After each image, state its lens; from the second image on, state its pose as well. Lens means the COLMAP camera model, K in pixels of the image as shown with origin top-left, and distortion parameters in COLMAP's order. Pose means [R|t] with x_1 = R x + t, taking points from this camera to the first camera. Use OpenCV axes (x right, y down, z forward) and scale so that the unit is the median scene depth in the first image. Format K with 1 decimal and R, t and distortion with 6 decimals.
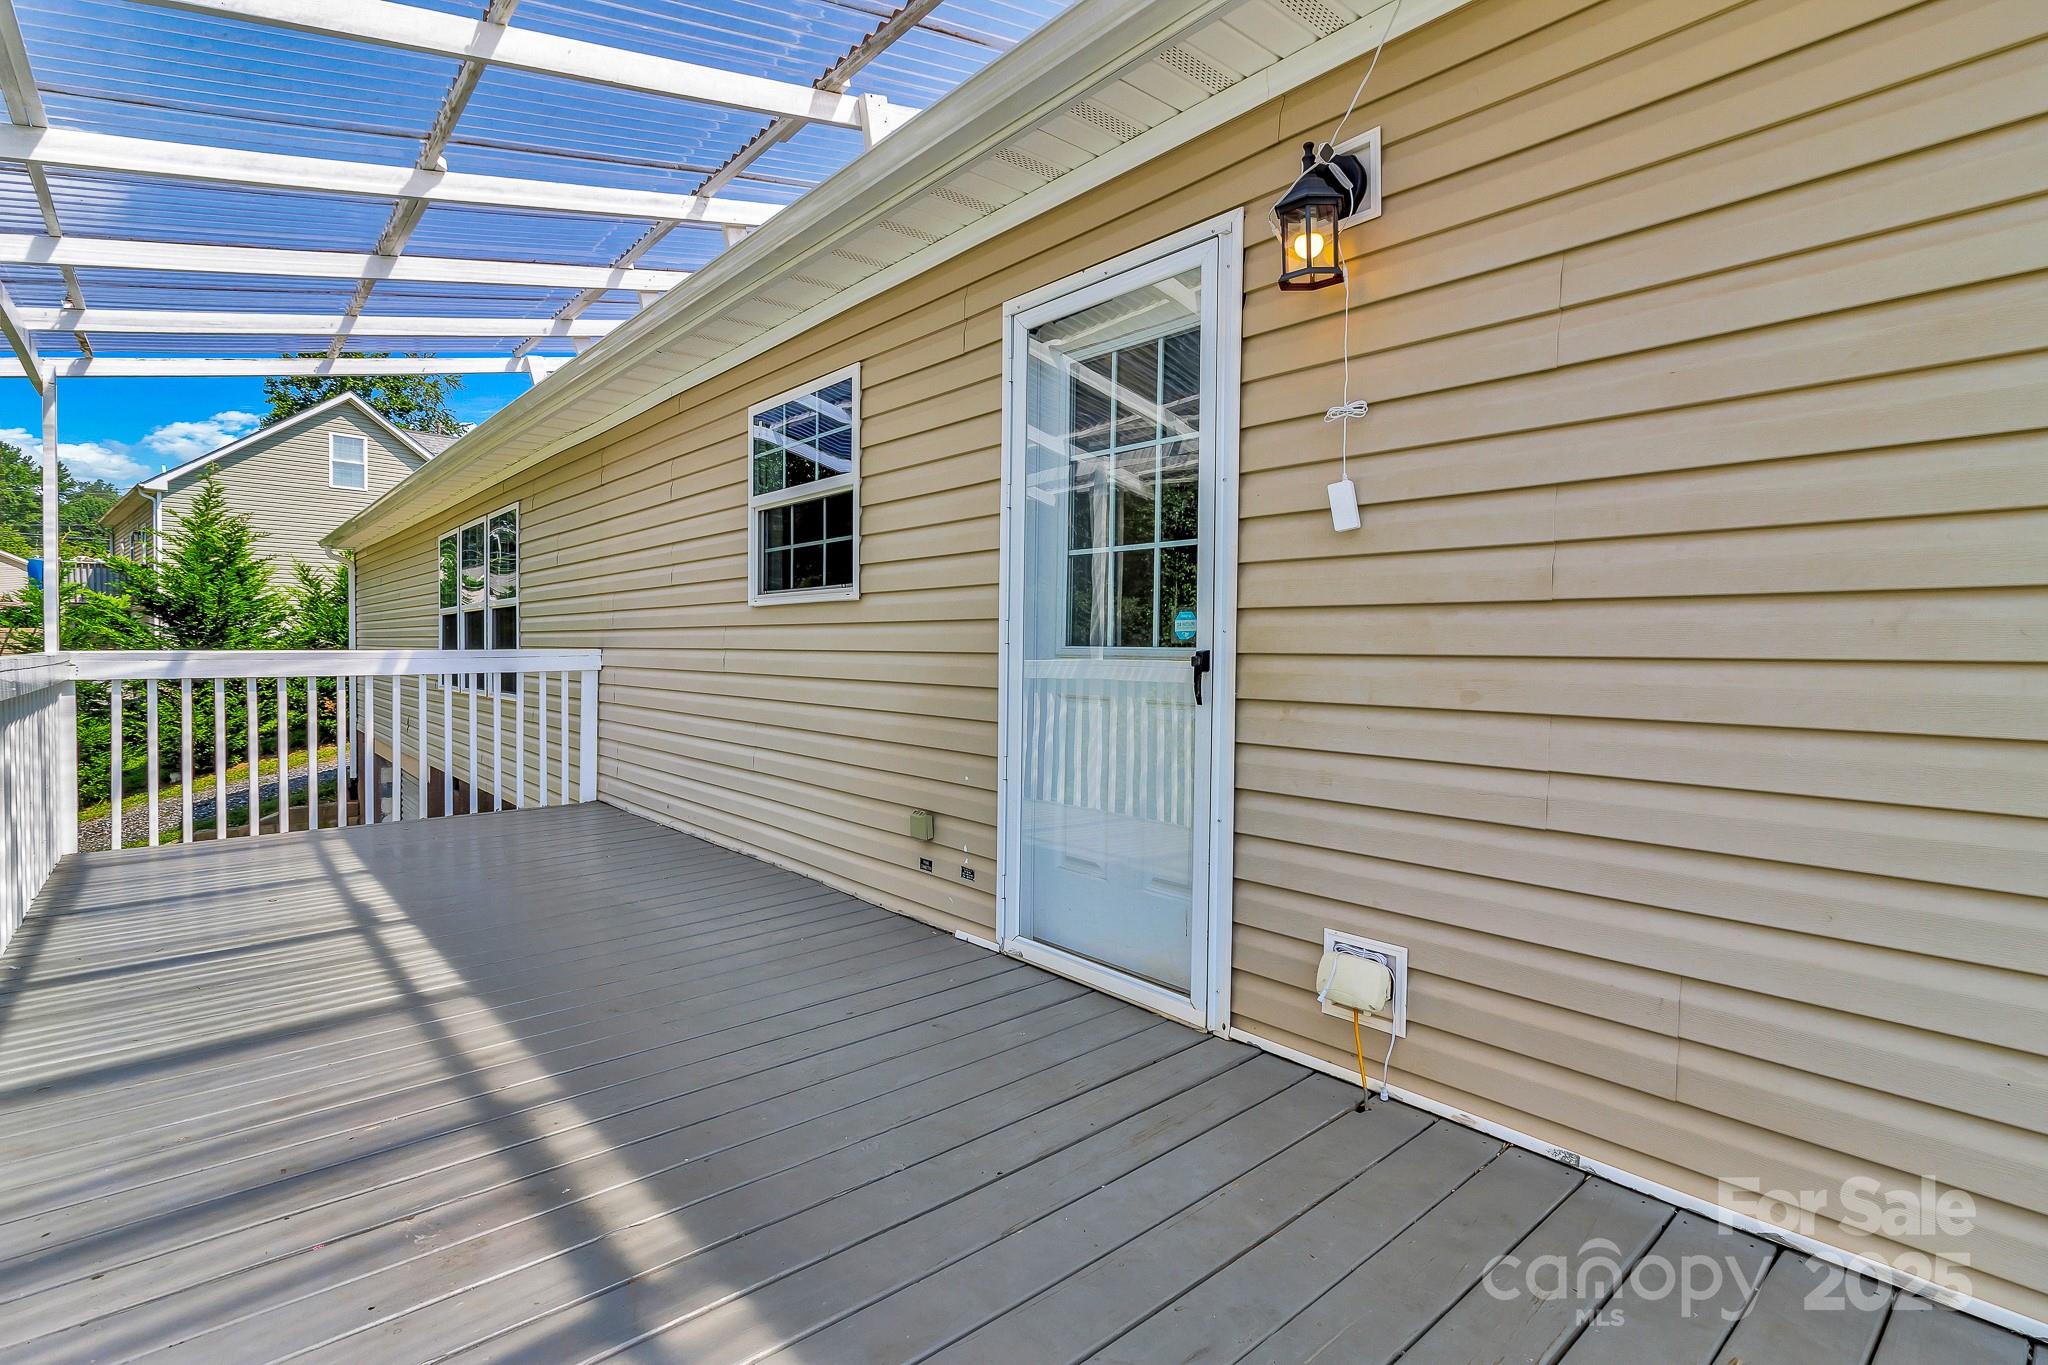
lens RADIAL K [[972.2, 0, 989.5], [0, 972.2, 667.7], [0, 0, 1]] dist [0.004271, 0.000763]
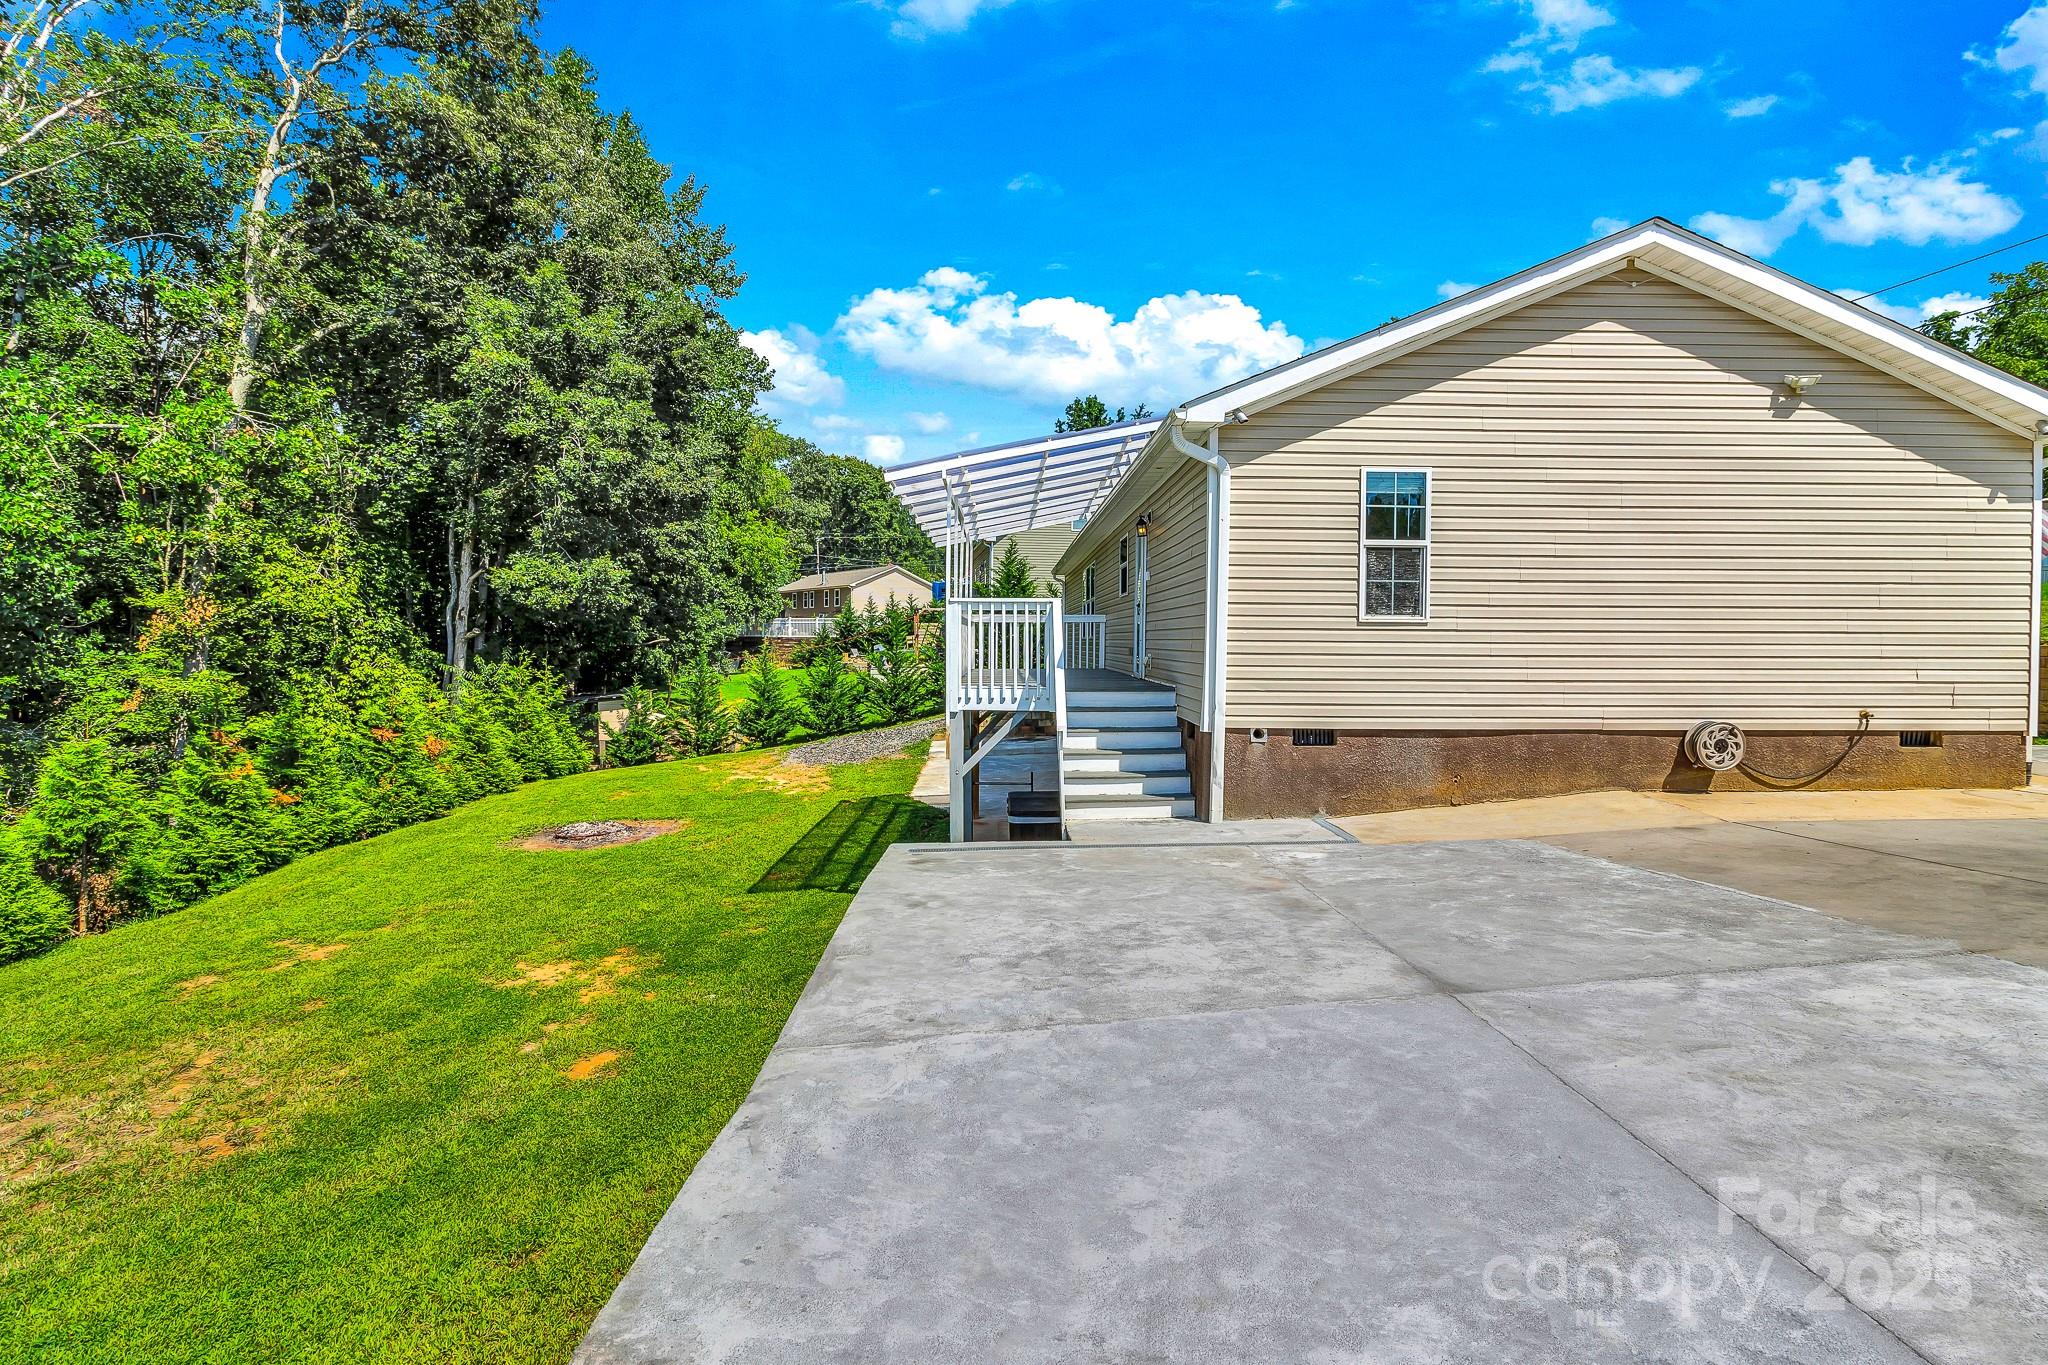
lens RADIAL K [[972.2, 0, 1024.4], [0, 972.2, 674.6], [0, 0, 1]] dist [0.004271, 0.000763]
pose [[0.782834, 0.023140, -0.621800, 1.498684], [-0.017025, 0.999731, 0.015772, 0.146069], [0.621997, -0.001761, 0.783017, -1.734719]]
